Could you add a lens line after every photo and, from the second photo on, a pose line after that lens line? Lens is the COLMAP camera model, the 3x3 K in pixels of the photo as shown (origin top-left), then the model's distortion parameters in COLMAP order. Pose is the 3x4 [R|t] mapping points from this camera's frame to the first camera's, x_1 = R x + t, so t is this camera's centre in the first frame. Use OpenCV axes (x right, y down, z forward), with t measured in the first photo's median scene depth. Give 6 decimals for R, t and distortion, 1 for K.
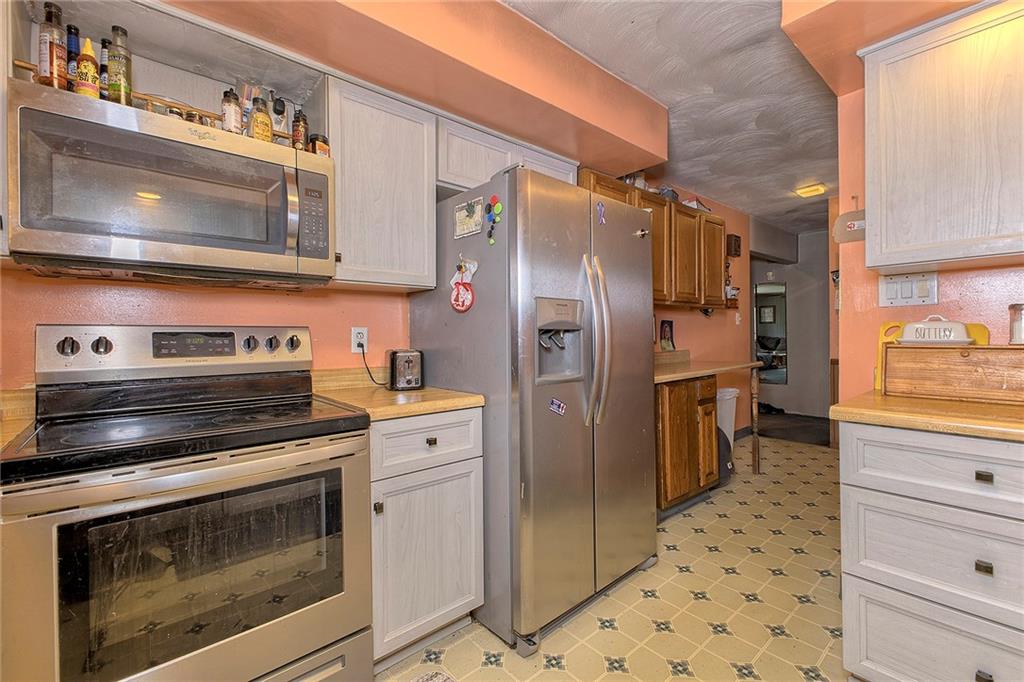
lens RADIAL K [[441.8, 0, 513.5], [0, 441.8, 336.7], [0, 0, 1]] dist [-0.002203, -0.000450]
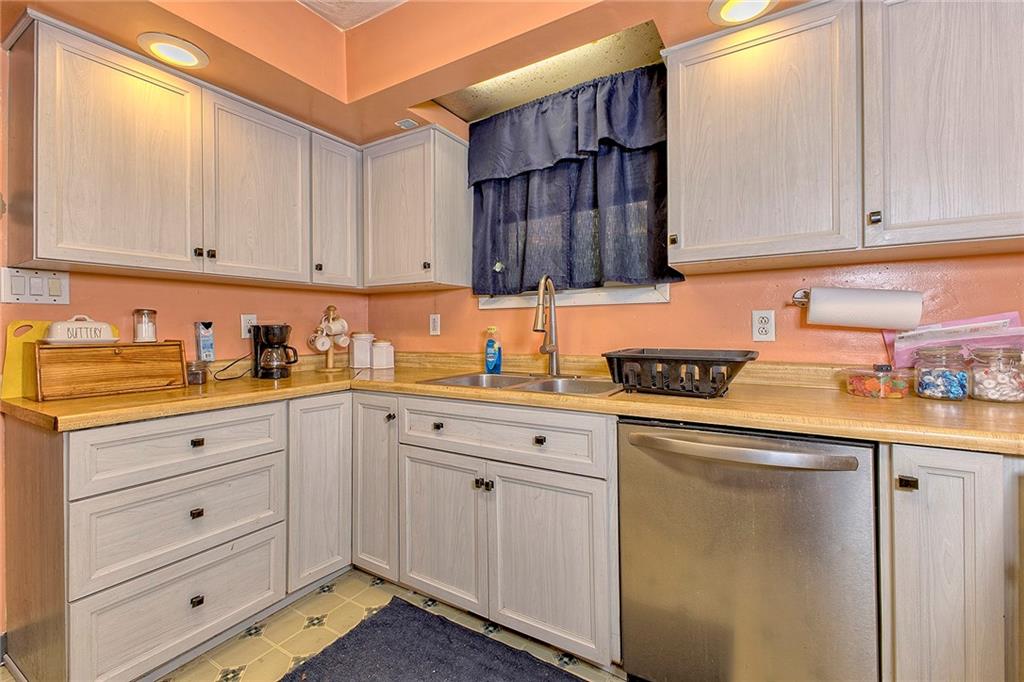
lens RADIAL K [[449.2, 0, 513.9], [0, 449.2, 323.4], [0, 0, 1]] dist [-0.000061, -0.000072]
pose [[-0.293151, 0.017988, 0.955897, -0.383209], [0.010858, 0.999821, -0.015485, -0.003279], [-0.956005, 0.005840, -0.293294, 0.395968]]
